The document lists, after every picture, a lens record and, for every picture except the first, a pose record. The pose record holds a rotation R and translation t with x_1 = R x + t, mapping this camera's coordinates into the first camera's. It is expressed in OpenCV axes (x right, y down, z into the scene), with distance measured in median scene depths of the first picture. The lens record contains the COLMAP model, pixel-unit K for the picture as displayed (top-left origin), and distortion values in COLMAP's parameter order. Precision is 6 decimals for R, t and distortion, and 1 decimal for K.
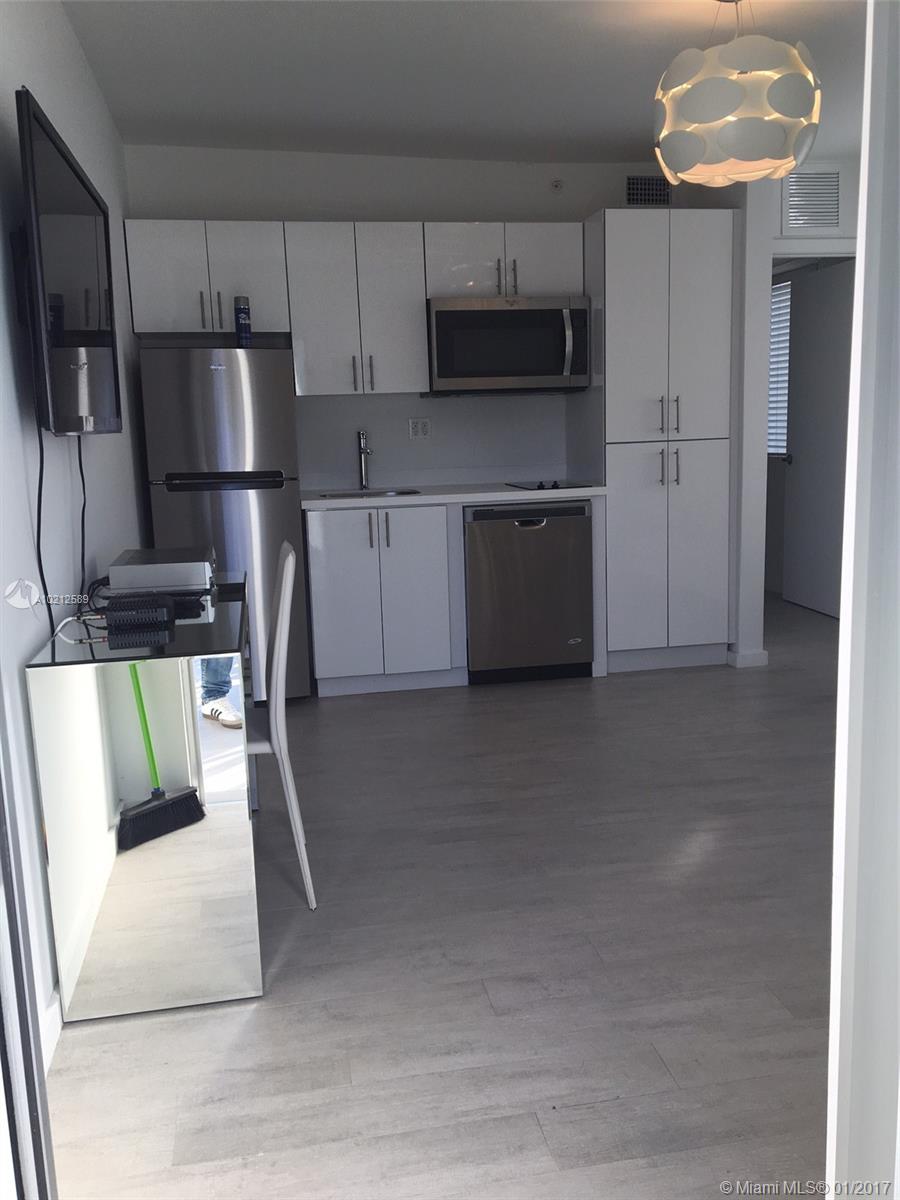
lens RADIAL K [[1010.2, 0, 446.8], [0, 1010.2, 583.3], [0, 0, 1]] dist [0.071233, -0.085966]
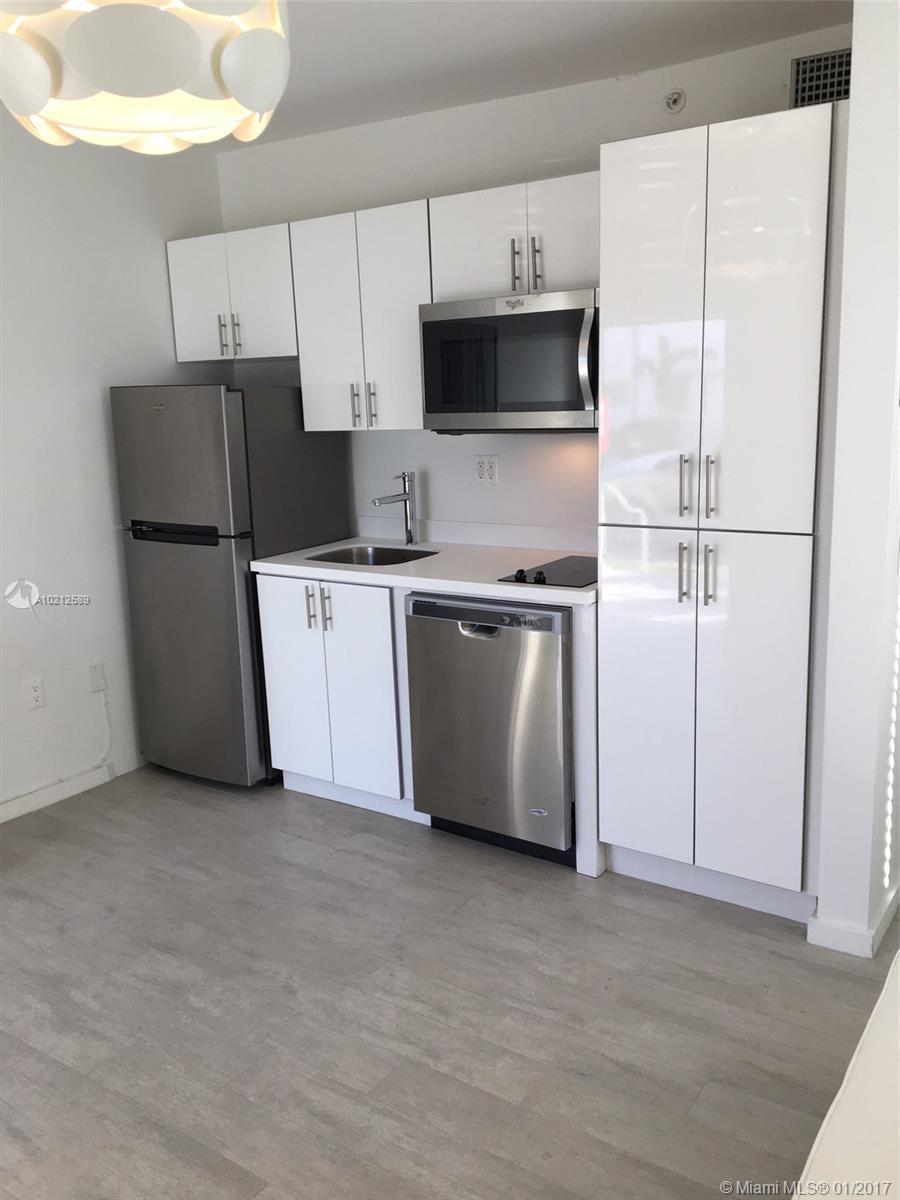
lens RADIAL K [[1010.2, 0, 446.8], [0, 1010.2, 583.3], [0, 0, 1]] dist [0.071233, -0.085966]
pose [[0.702205, 0.138955, -0.698284, 0.535496], [-0.099079, 0.990298, 0.097430, -0.153862], [0.705048, 0.000770, 0.709160, 0.488964]]
